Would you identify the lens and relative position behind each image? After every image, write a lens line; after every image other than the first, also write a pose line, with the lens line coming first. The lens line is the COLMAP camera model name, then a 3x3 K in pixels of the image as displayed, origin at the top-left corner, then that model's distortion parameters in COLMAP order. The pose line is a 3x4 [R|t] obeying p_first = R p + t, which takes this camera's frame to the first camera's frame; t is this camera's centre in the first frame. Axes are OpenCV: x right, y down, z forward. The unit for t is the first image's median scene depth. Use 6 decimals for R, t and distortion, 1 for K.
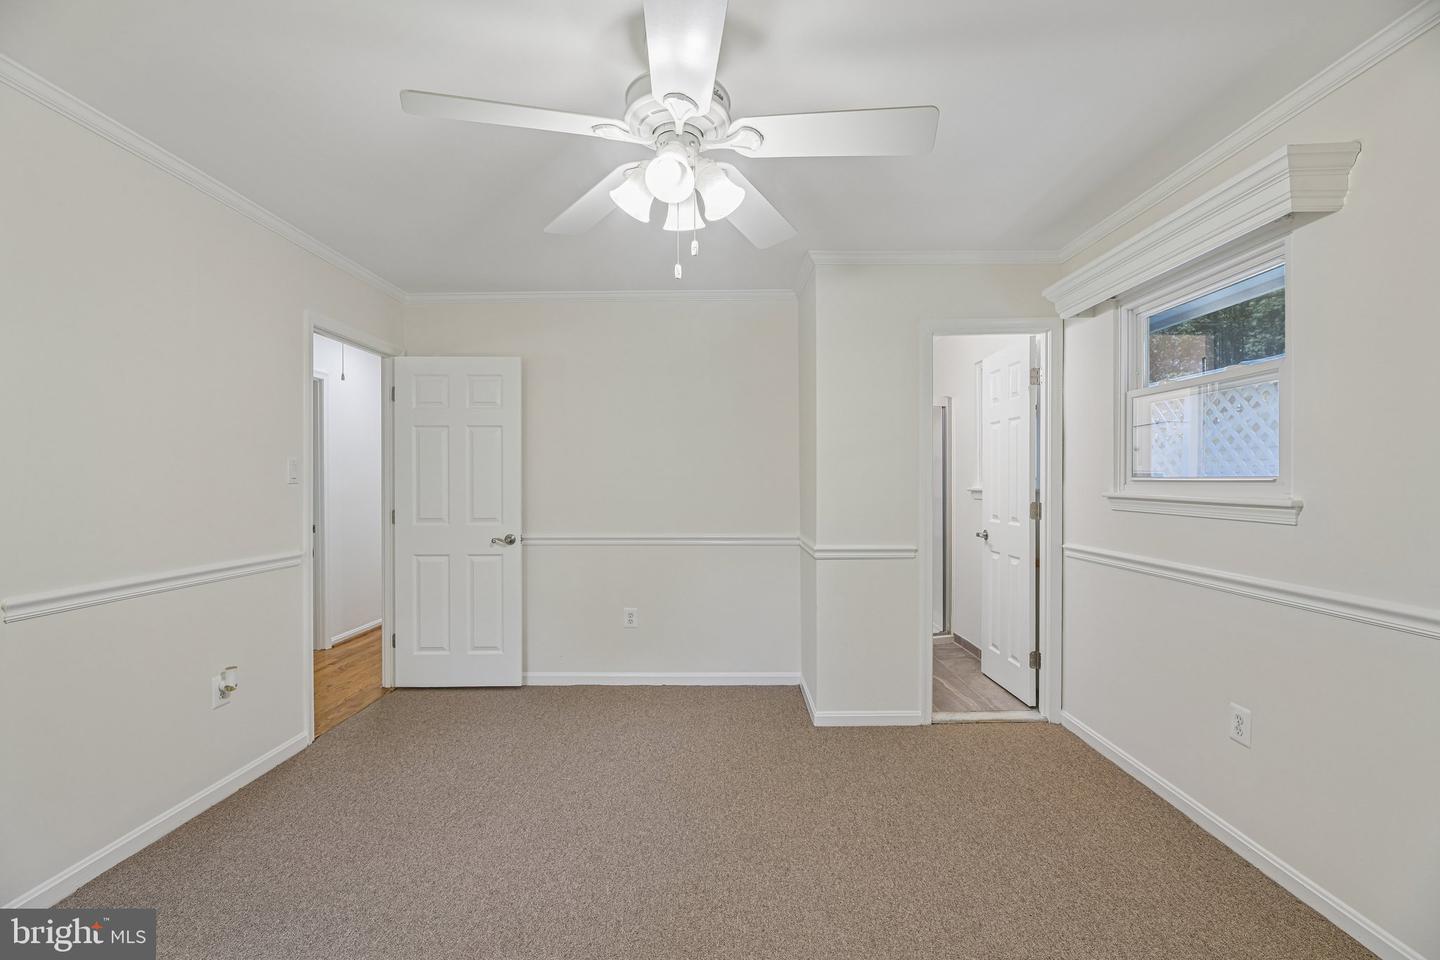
lens RADIAL K [[605.0, 0, 716.5], [0, 605.0, 485.0], [0, 0, 1]] dist [-0.013270, -0.000282]
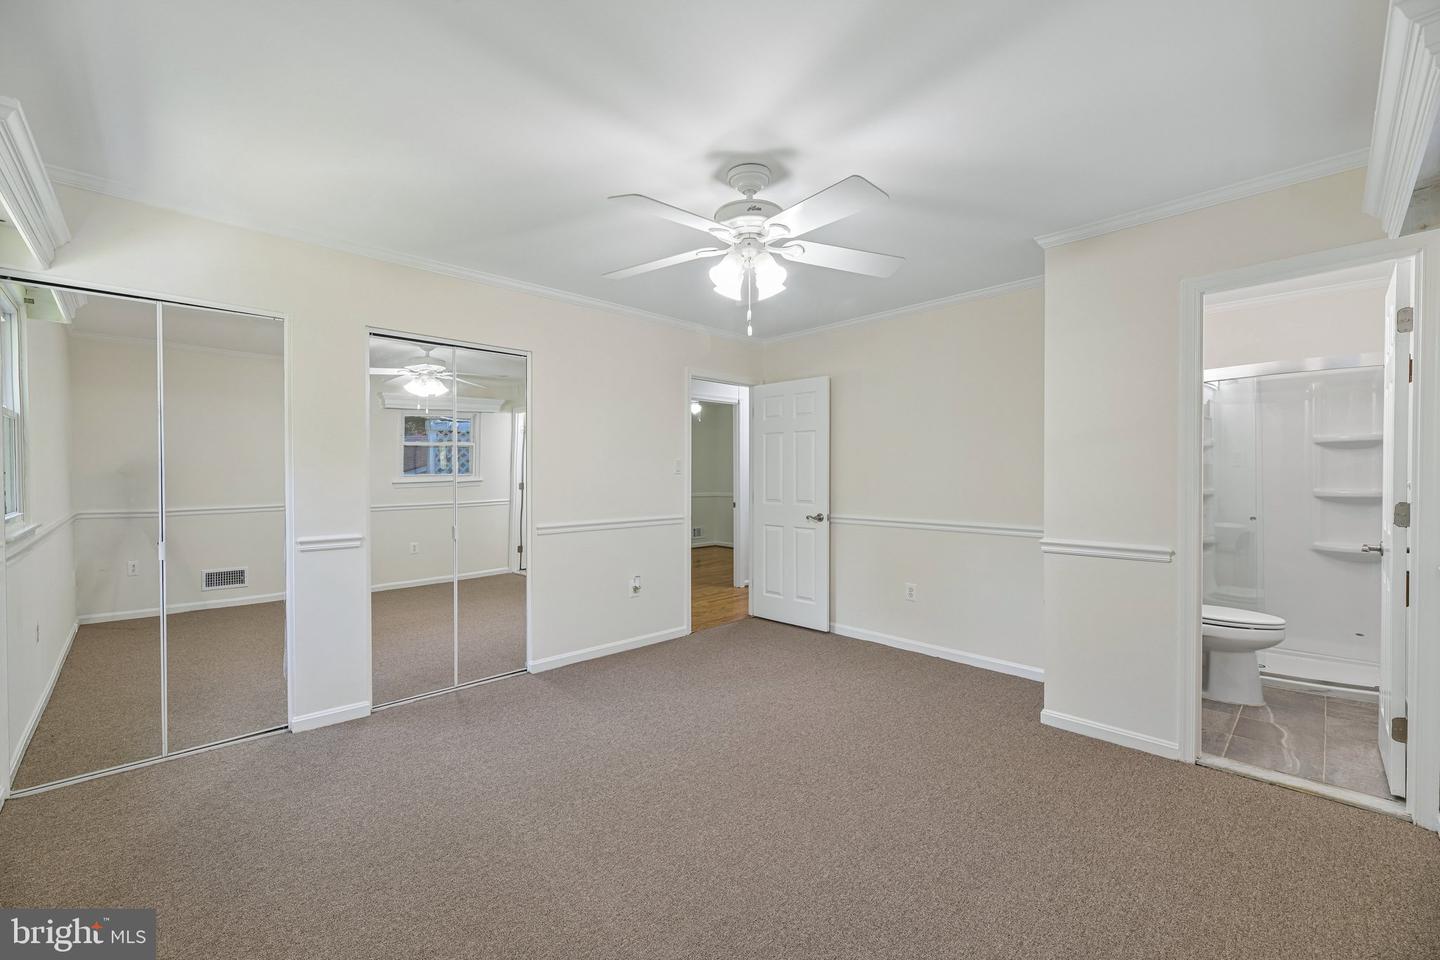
lens RADIAL K [[585.7, 0, 727.8], [0, 585.7, 480.4], [0, 0, 1]] dist [-0.002773, -0.001314]
pose [[0.696699, 0.008923, -0.717308, 0.454943], [-0.004024, 0.999956, 0.008530, 0.000691], [0.717353, -0.003056, 0.696704, -0.021325]]
